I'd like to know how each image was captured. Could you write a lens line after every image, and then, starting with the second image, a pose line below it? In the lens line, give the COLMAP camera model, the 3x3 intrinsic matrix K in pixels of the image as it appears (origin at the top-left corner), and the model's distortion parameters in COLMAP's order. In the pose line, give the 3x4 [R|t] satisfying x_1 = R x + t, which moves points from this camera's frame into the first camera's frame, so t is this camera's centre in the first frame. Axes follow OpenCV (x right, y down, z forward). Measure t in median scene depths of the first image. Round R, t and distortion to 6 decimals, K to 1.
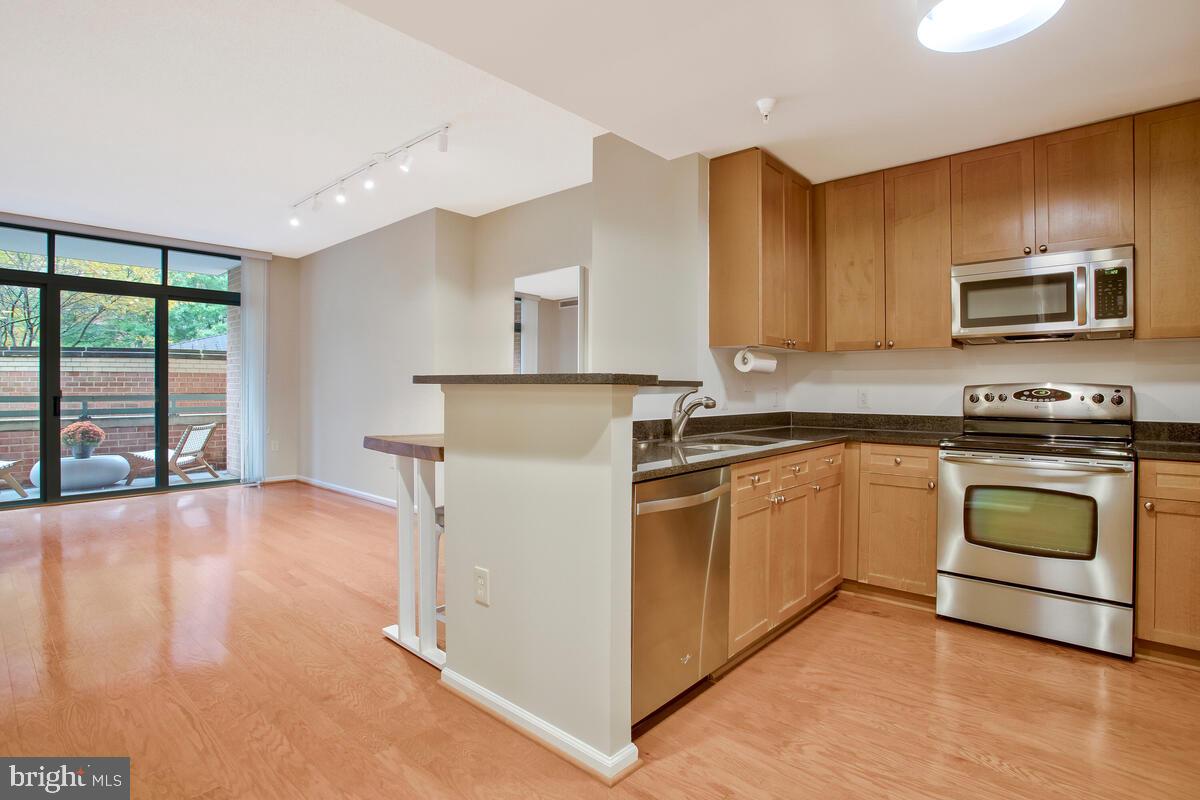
lens RADIAL K [[584.6, 0, 620.0], [0, 584.6, 389.5], [0, 0, 1]] dist [-0.030182, 0.007931]
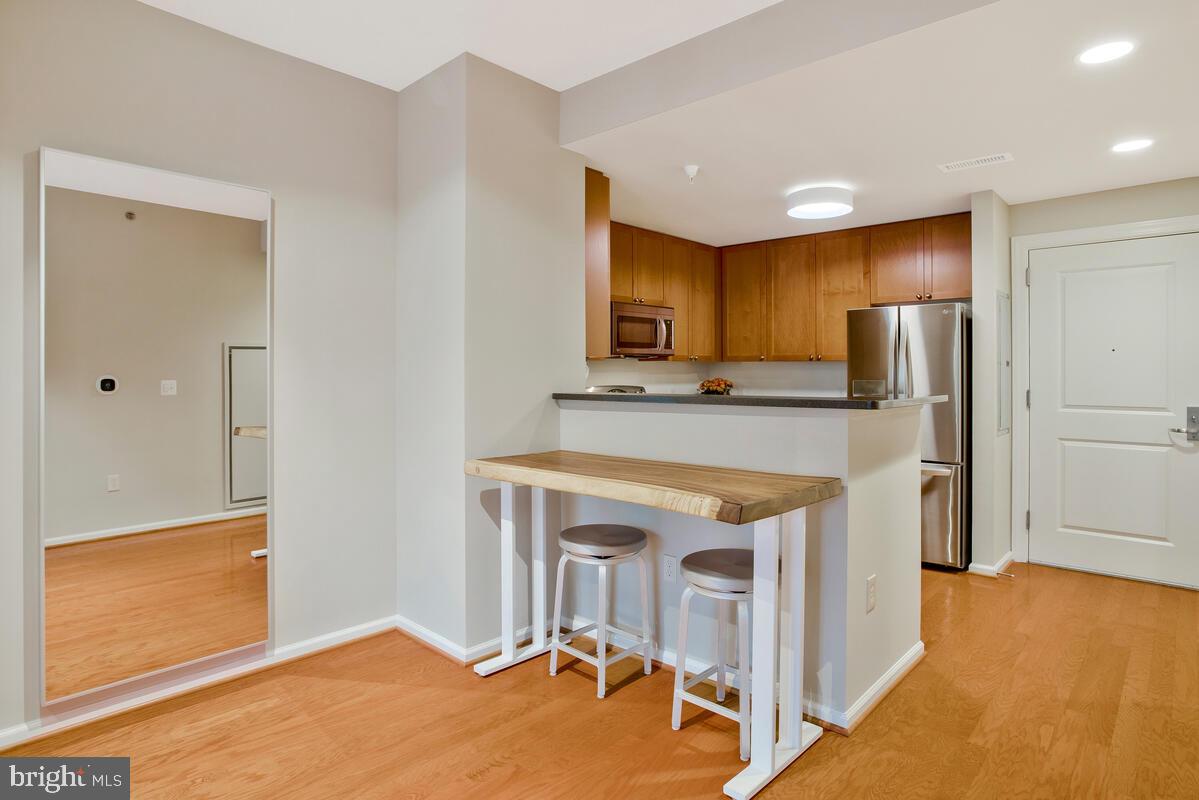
lens RADIAL K [[695.1, 0, 554.1], [0, 695.1, 366.2], [0, 0, 1]] dist [-0.034639, 0.025603]
pose [[0.020832, 0.004622, 0.999772, -1.138934], [0.000394, 0.999989, -0.004631, -0.055401], [-0.999783, 0.000491, 0.020830, 1.170018]]
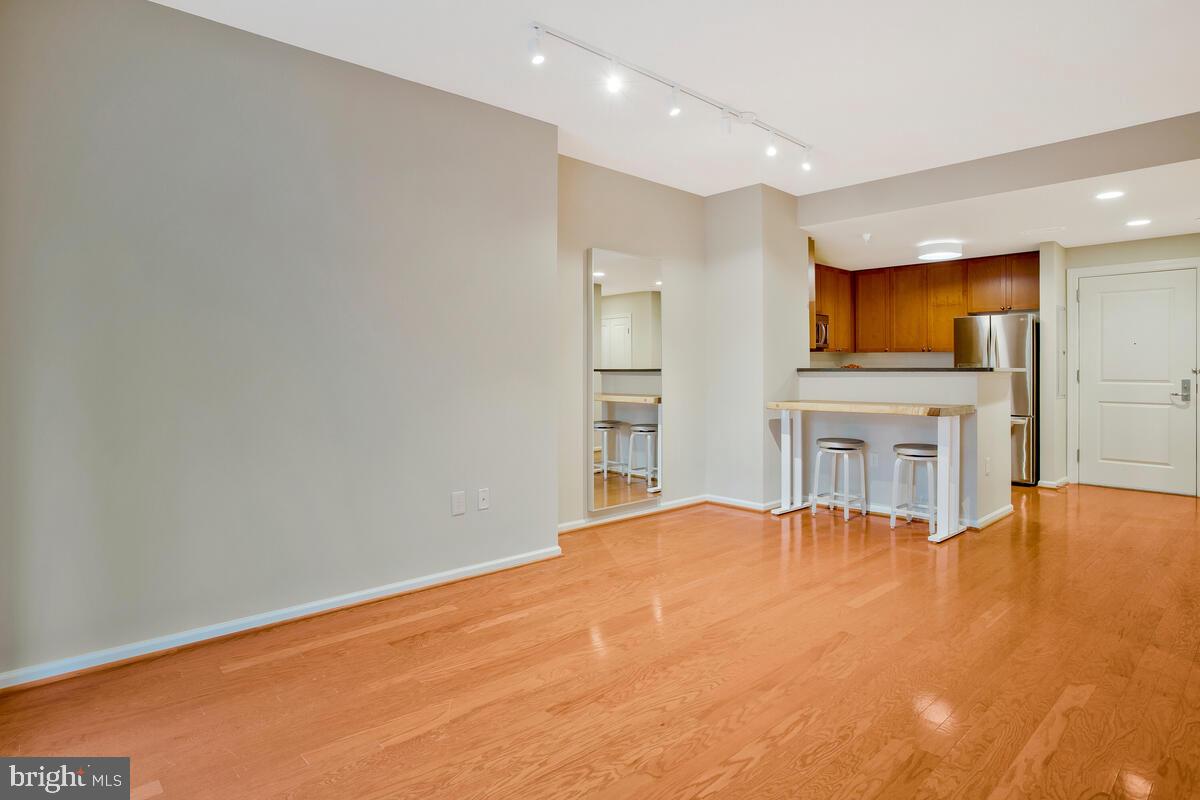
lens RADIAL K [[695.6, 0, 563.6], [0, 695.6, 363.4], [0, 0, 1]] dist [-0.034639, 0.025603]
pose [[0.076276, 0.002657, 0.997083, -2.085707], [0.000892, 0.999996, -0.002733, -0.025189], [-0.997086, 0.001098, 0.076273, 1.732286]]
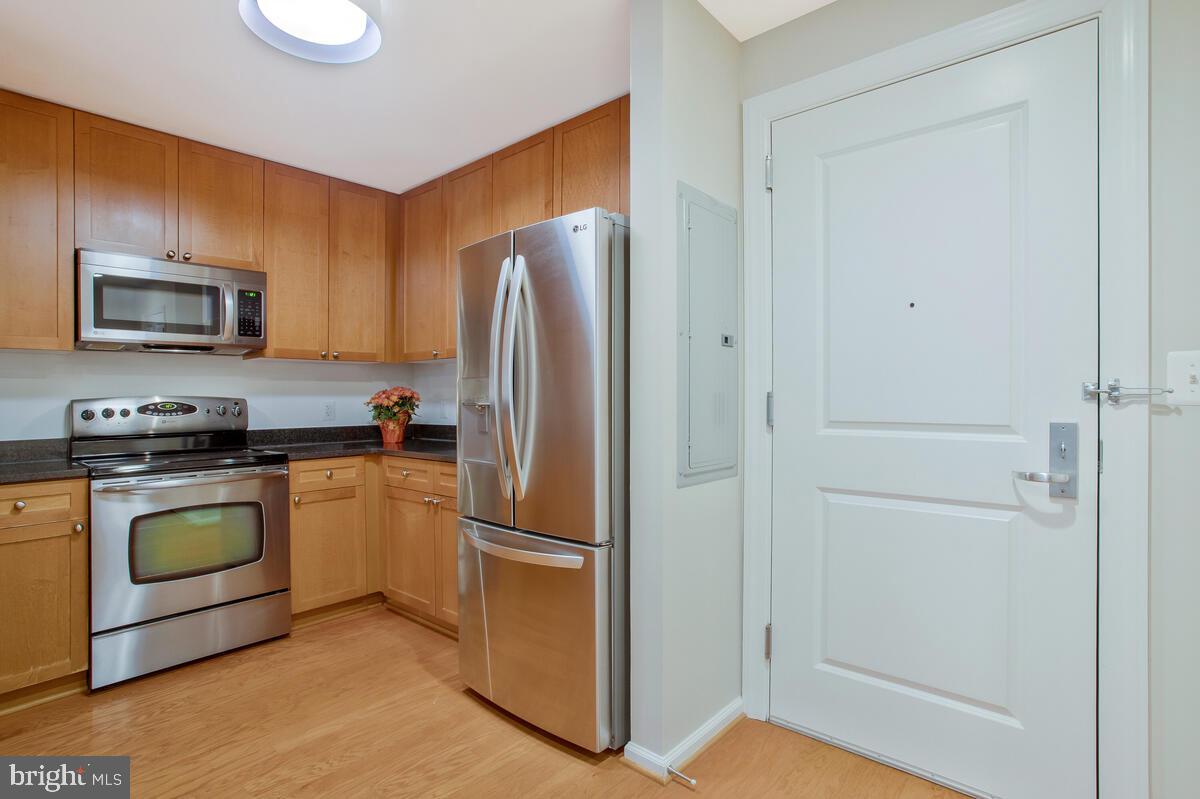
lens RADIAL K [[584.6, 0, 597.9], [0, 584.6, 402.9], [0, 0, 1]] dist [-0.030182, 0.007931]
pose [[0.014241, -0.012809, 0.999817, -0.211099], [0.008937, 0.999880, 0.012683, -0.005656], [-0.999859, 0.008755, 0.014354, 0.286829]]
